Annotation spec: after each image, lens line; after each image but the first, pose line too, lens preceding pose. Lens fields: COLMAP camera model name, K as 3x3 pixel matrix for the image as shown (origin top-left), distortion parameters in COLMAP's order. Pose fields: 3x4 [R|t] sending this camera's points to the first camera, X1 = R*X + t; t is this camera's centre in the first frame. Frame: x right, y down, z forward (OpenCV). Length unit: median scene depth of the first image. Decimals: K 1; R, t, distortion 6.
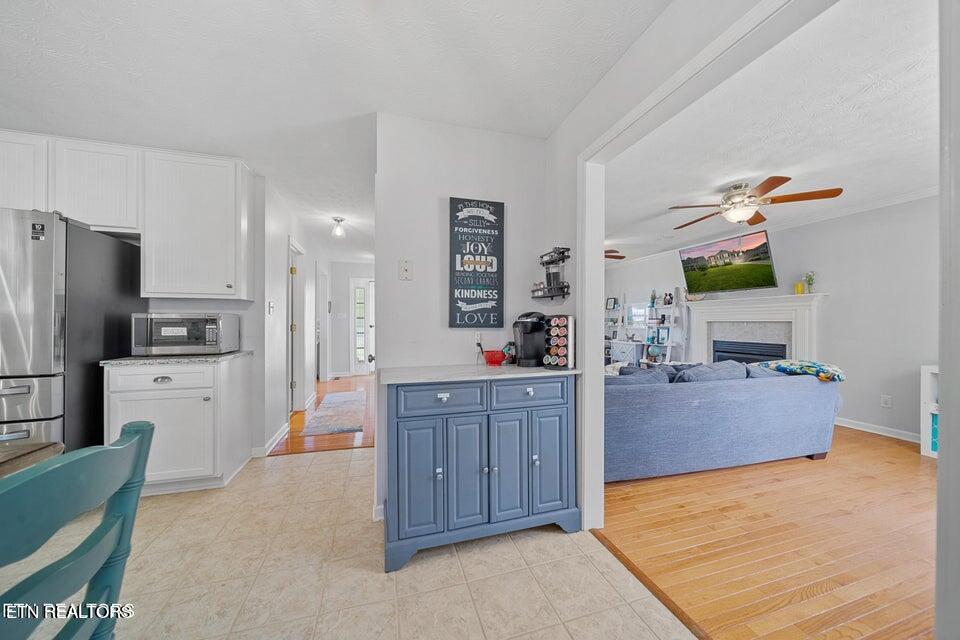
lens RADIAL K [[334.4, 0, 480.0], [0, 334.4, 320.0], [0, 0, 1]] dist [-0.000064, -0.000309]
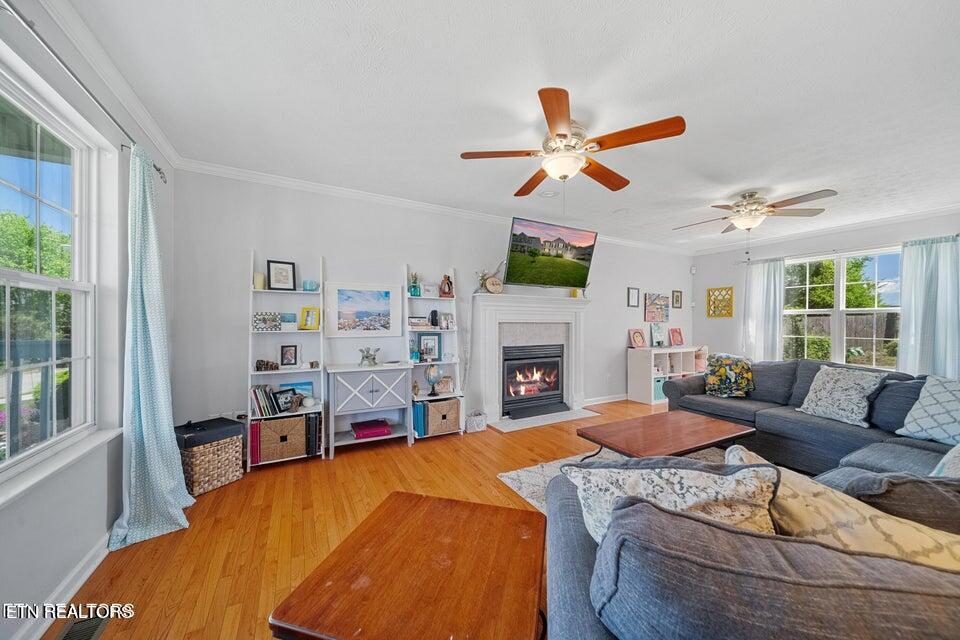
lens RADIAL K [[330.1, 0, 478.3], [0, 330.1, 320.8], [0, 0, 1]] dist [-0.000327, -0.000176]
pose [[-0.194249, -0.002022, 0.980950, -0.048763], [-0.009621, 0.999954, 0.000156, 0.001788], [-0.980905, -0.009408, -0.194259, 1.211782]]
